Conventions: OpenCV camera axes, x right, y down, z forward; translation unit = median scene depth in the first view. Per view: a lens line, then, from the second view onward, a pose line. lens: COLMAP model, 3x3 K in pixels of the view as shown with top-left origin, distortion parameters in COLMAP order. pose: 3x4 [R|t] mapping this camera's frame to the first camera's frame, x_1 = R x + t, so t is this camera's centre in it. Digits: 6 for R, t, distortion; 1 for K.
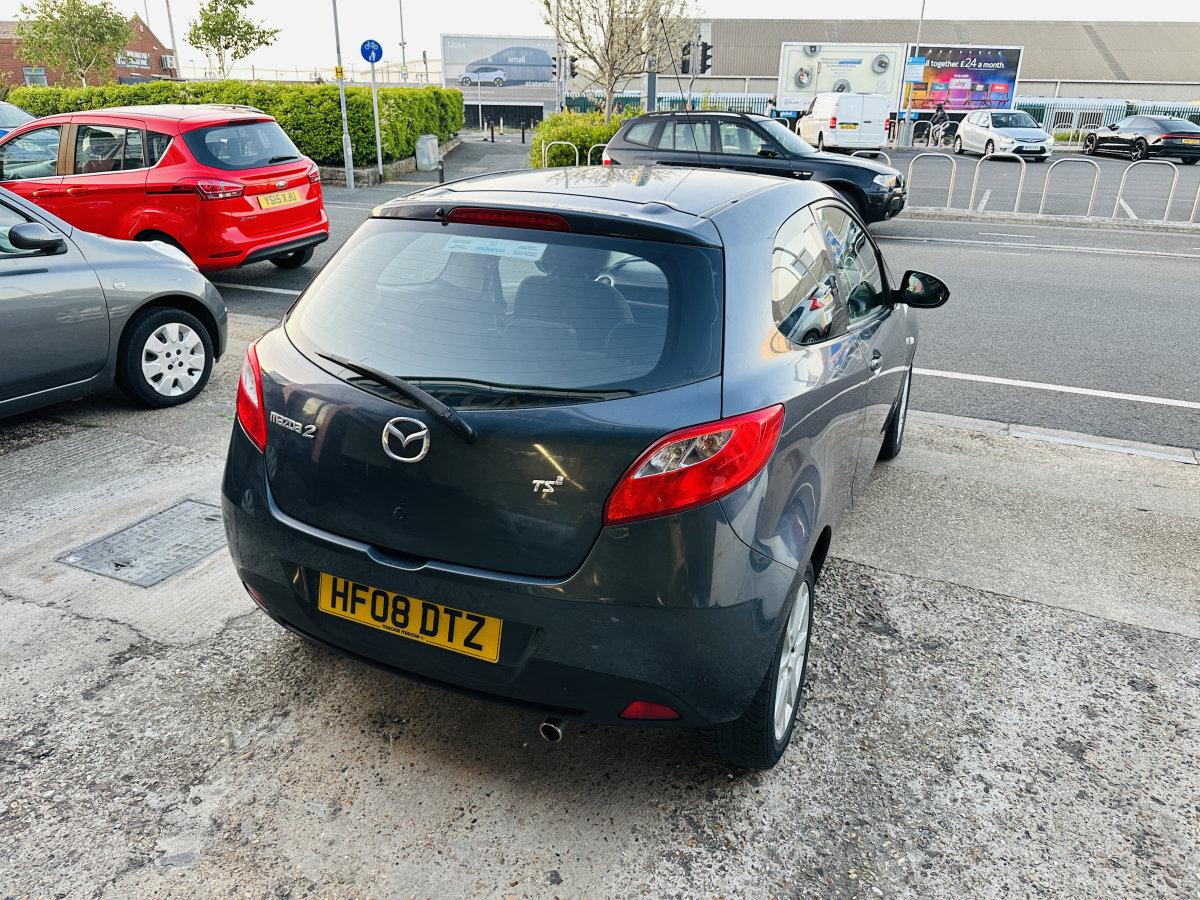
lens RADIAL K [[853.1, 0, 603.8], [0, 853.1, 446.9], [0, 0, 1]] dist [0.009844, -0.011365]
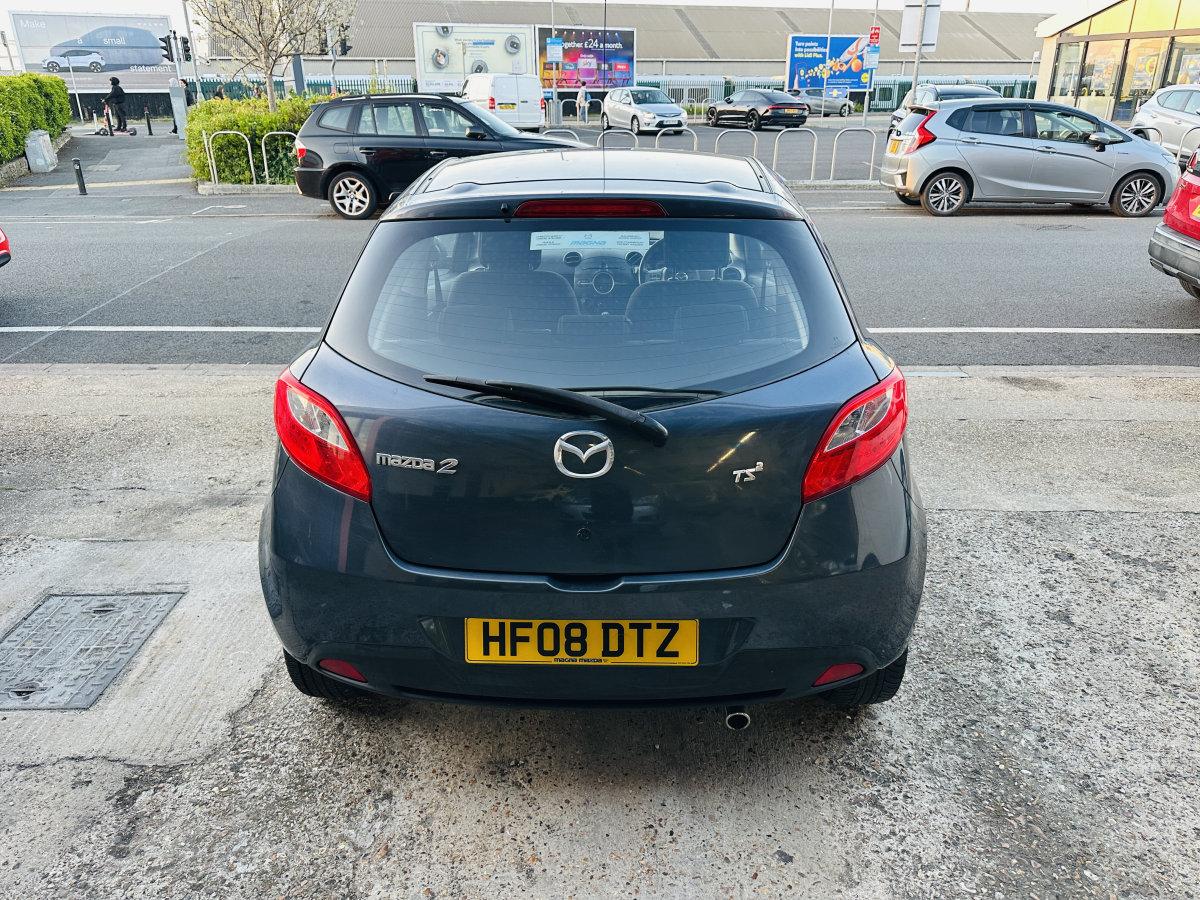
lens RADIAL K [[852.3, 0, 602.7], [0, 852.3, 448.9], [0, 0, 1]] dist [0.022645, -0.026981]
pose [[0.919653, -0.170379, 0.353849, -0.227590], [0.163381, 0.985305, 0.049800, -0.024010], [-0.357134, 0.012014, 0.933976, 0.054597]]
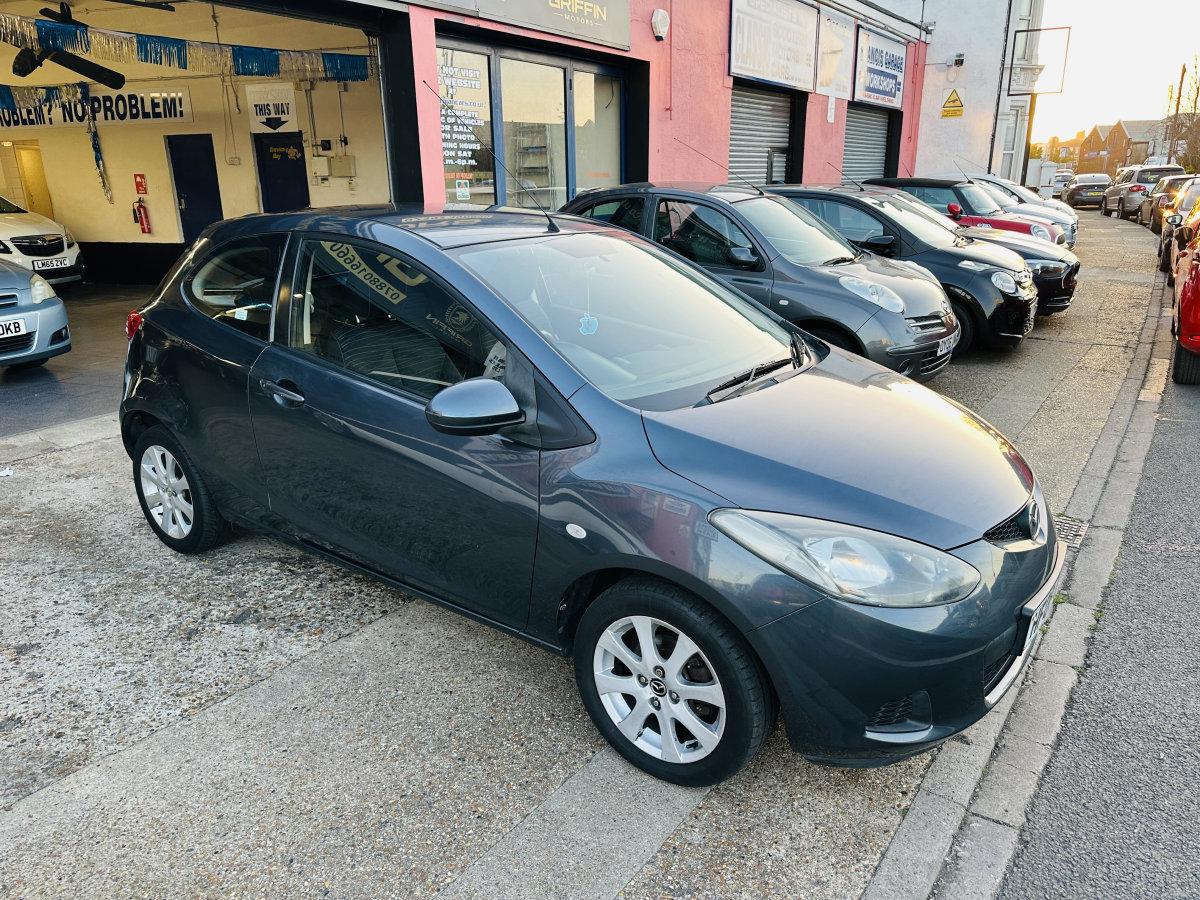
lens RADIAL K [[852.3, 0, 602.7], [0, 852.3, 448.9], [0, 0, 1]] dist [0.022645, -0.026981]
pose [[-0.201134, 0.280277, -0.938611, 0.784805], [-0.350799, 0.874032, 0.336166, -0.332051], [0.914596, 0.396878, -0.077477, 0.933055]]
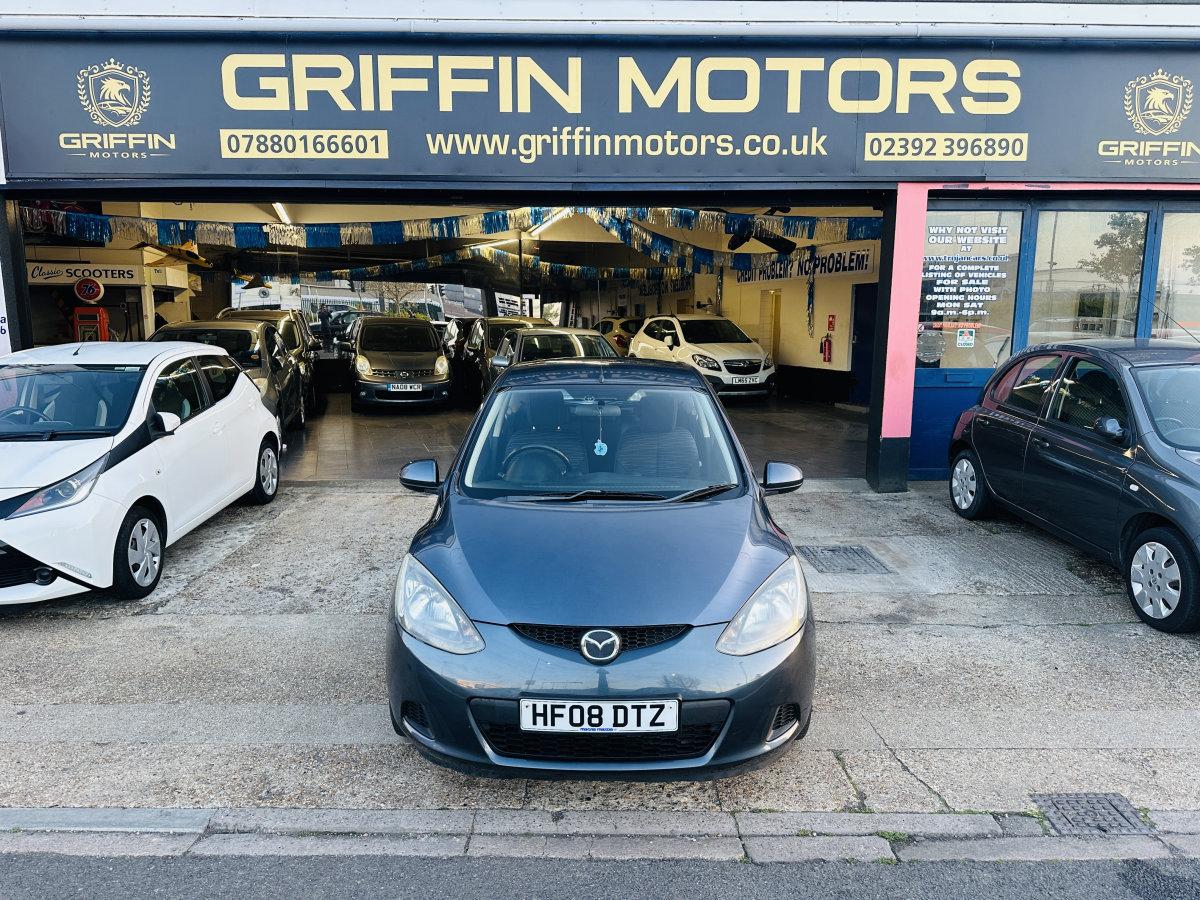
lens RADIAL K [[837.9, 0, 593.9], [0, 837.9, 454.0], [0, 0, 1]] dist [0.053065, -0.064655]
pose [[-0.914131, 0.049344, -0.402405, 0.490887], [-0.162999, 0.864078, 0.476236, -0.625802], [0.371209, 0.500933, -0.781838, 1.565717]]
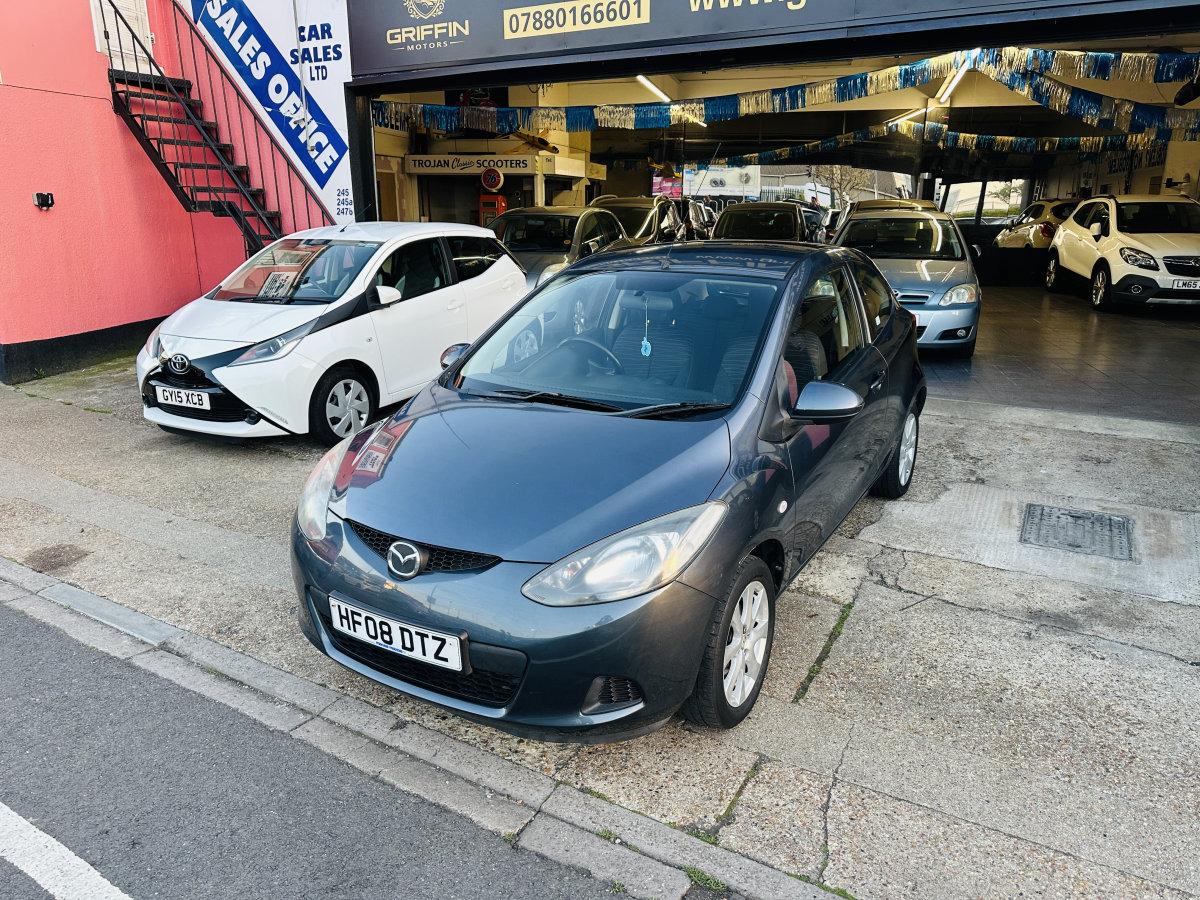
lens RADIAL K [[842.2, 0, 596.7], [0, 842.2, 449.0], [0, 0, 1]] dist [0.041171, -0.046907]
pose [[-0.993177, -0.045739, 0.107275, 0.060230], [0.029475, 0.791558, 0.610383, -0.604043], [-0.112832, 0.609380, -0.784809, 1.532766]]
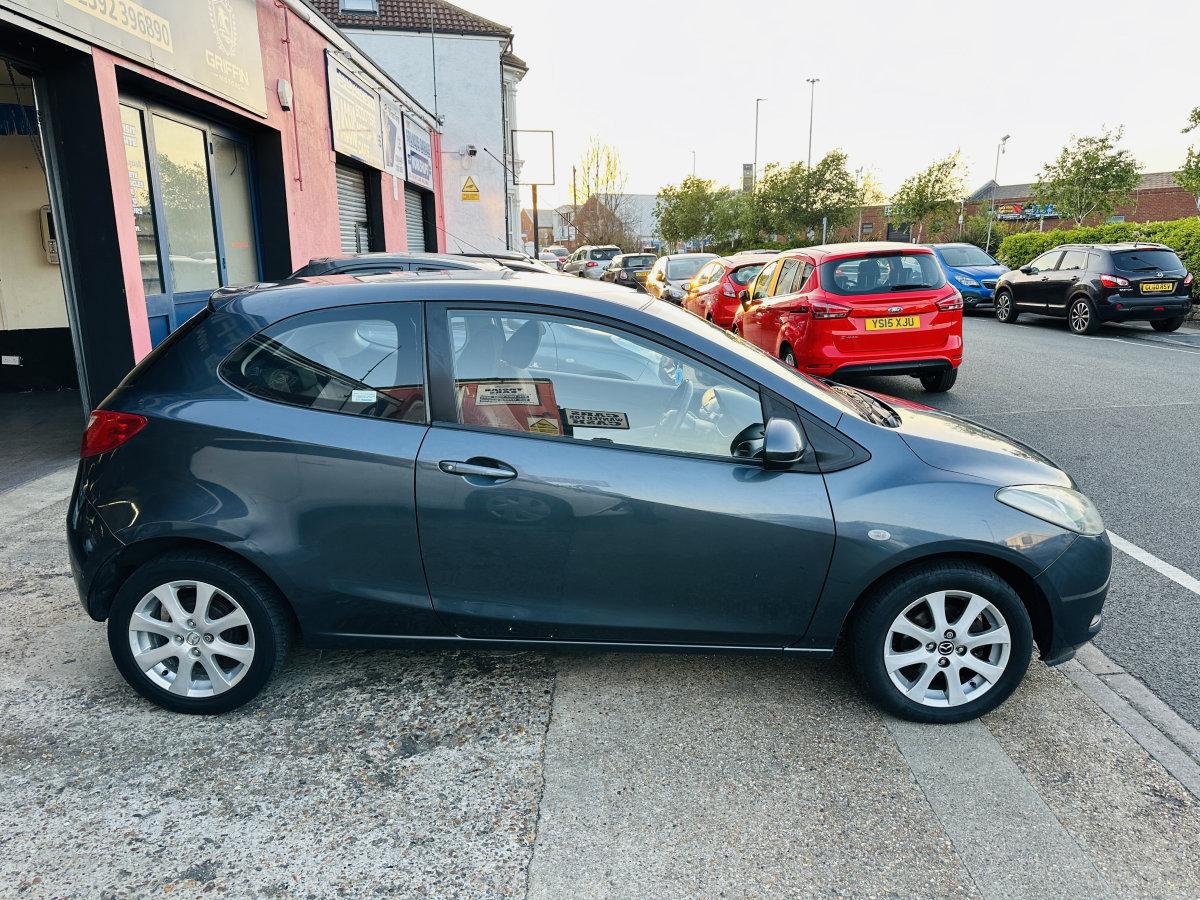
lens RADIAL K [[841.4, 0, 602.4], [0, 841.4, 456.4], [0, 0, 1]] dist [0.036666, -0.039024]
pose [[0.406996, 0.197853, -0.891744, 0.766906], [-0.323240, 0.944285, 0.061982, -0.138936], [0.854324, 0.263021, 0.448275, 0.447114]]
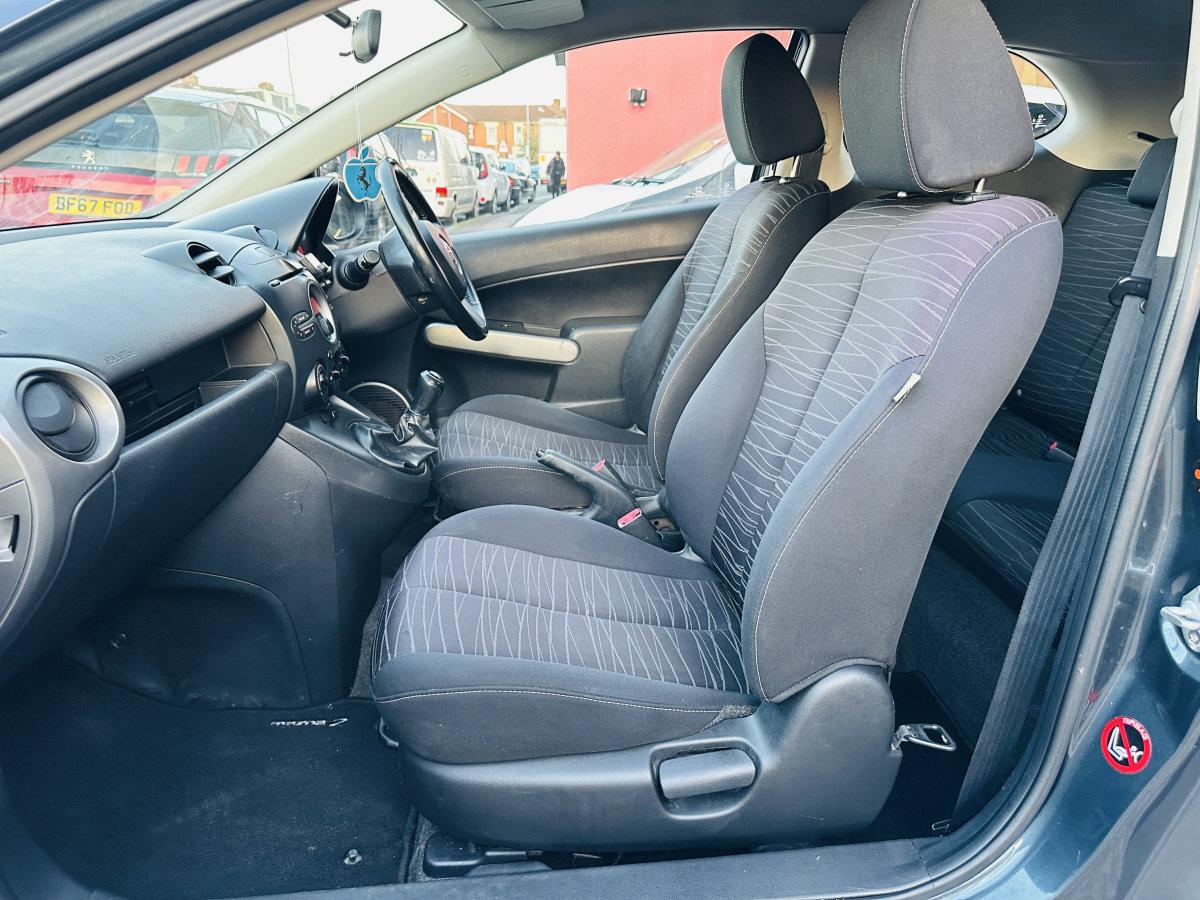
lens RADIAL K [[852.3, 0, 602.7], [0, 852.3, 448.9], [0, 0, 1]] dist [0.022645, -0.026981]
pose [[-0.492751, -0.290673, 0.820186, -0.192316], [0.313323, 0.820069, 0.478869, -0.224957], [-0.811804, 0.492946, -0.313016, 0.897673]]
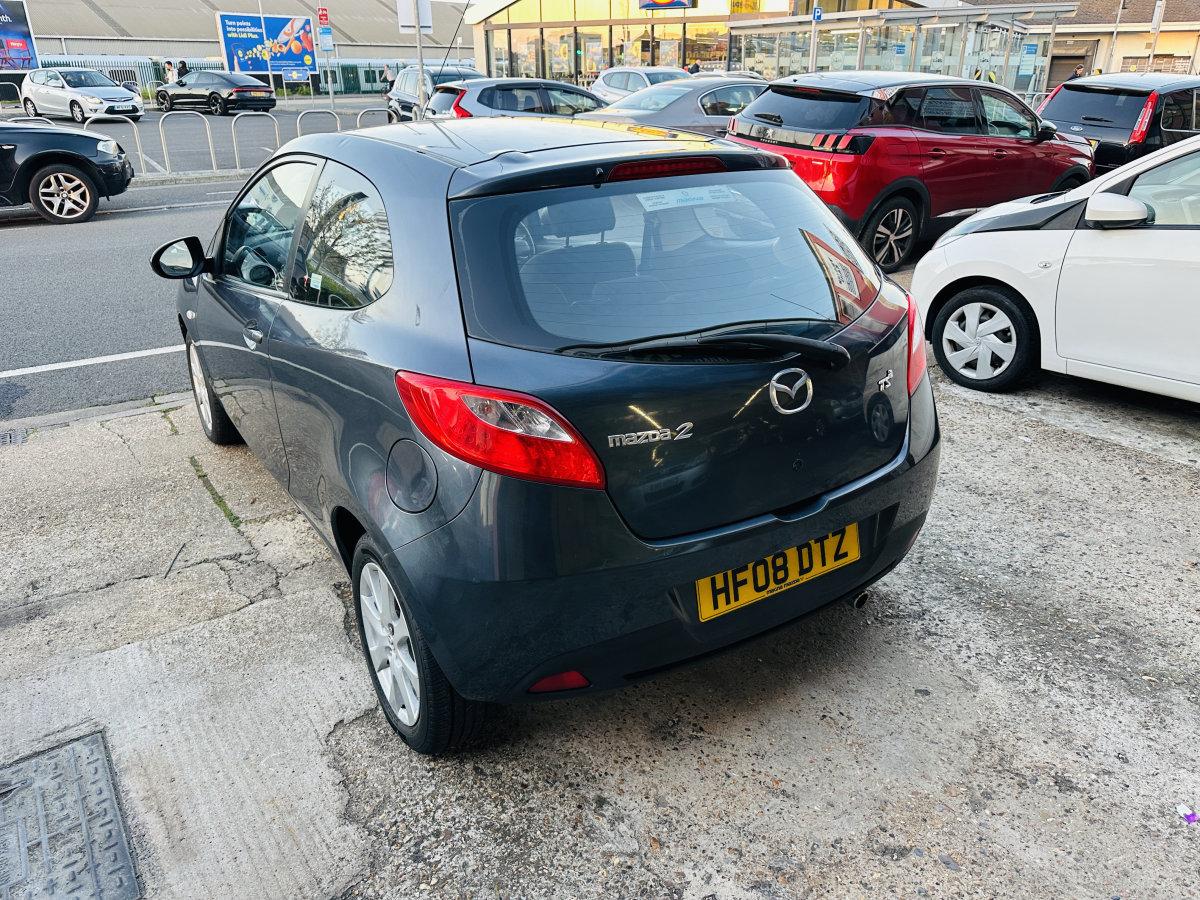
lens RADIAL K [[852.3, 0, 602.7], [0, 852.3, 448.9], [0, 0, 1]] dist [0.022645, -0.026981]
pose [[0.535571, -0.356913, 0.765361, -0.479654], [0.323502, 0.923874, 0.204458, -0.093347], [-0.780071, 0.138094, 0.610262, 0.241576]]
